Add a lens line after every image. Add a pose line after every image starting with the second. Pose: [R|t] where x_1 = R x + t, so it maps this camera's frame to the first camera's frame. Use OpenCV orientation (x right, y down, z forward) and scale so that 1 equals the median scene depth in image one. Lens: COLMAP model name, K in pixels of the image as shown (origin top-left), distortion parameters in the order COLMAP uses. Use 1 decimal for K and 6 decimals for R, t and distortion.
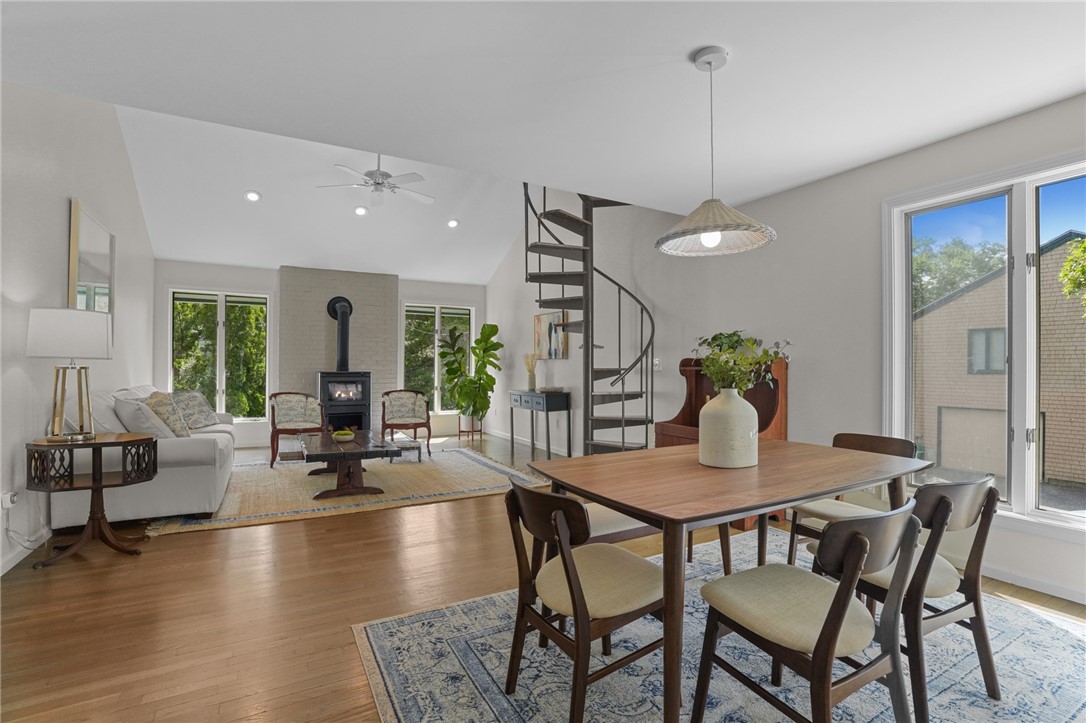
lens RADIAL K [[507.9, 0, 543.1], [0, 507.9, 363.9], [0, 0, 1]] dist [-0.064008, 0.022110]
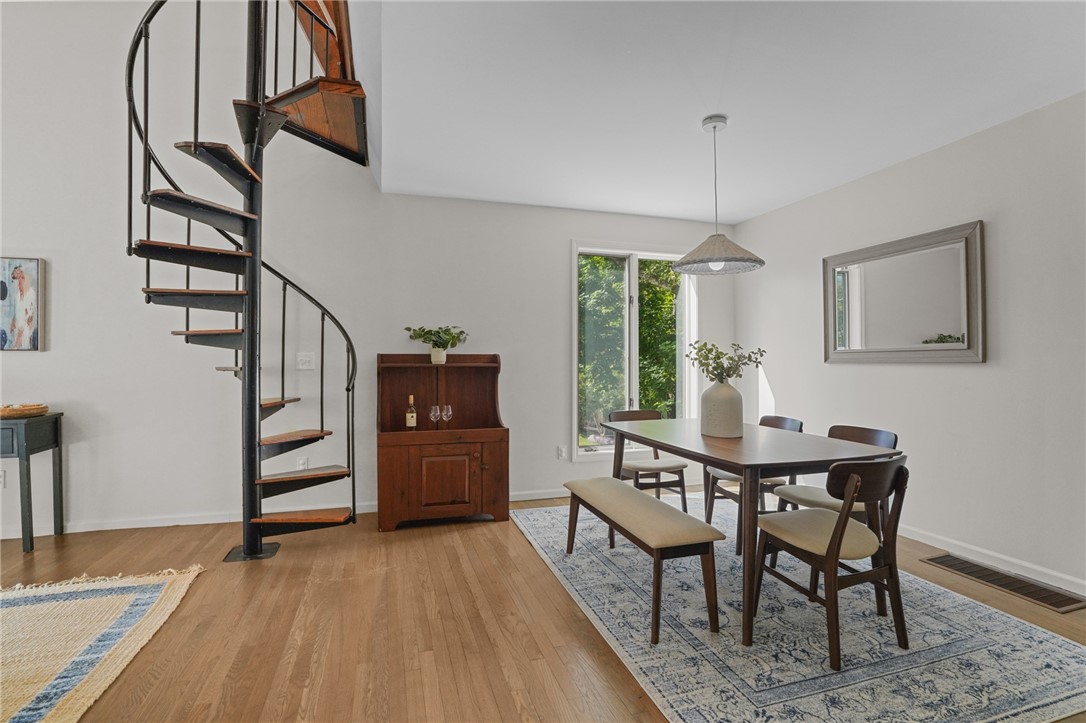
lens RADIAL K [[507.9, 0, 543.0], [0, 507.9, 358.5], [0, 0, 1]] dist [-0.064008, 0.022110]
pose [[0.217170, 0.004281, 0.976124, -0.338690], [-0.001336, 0.999991, -0.004089, -0.000453], [-0.976133, -0.000416, 0.217174, 0.383743]]
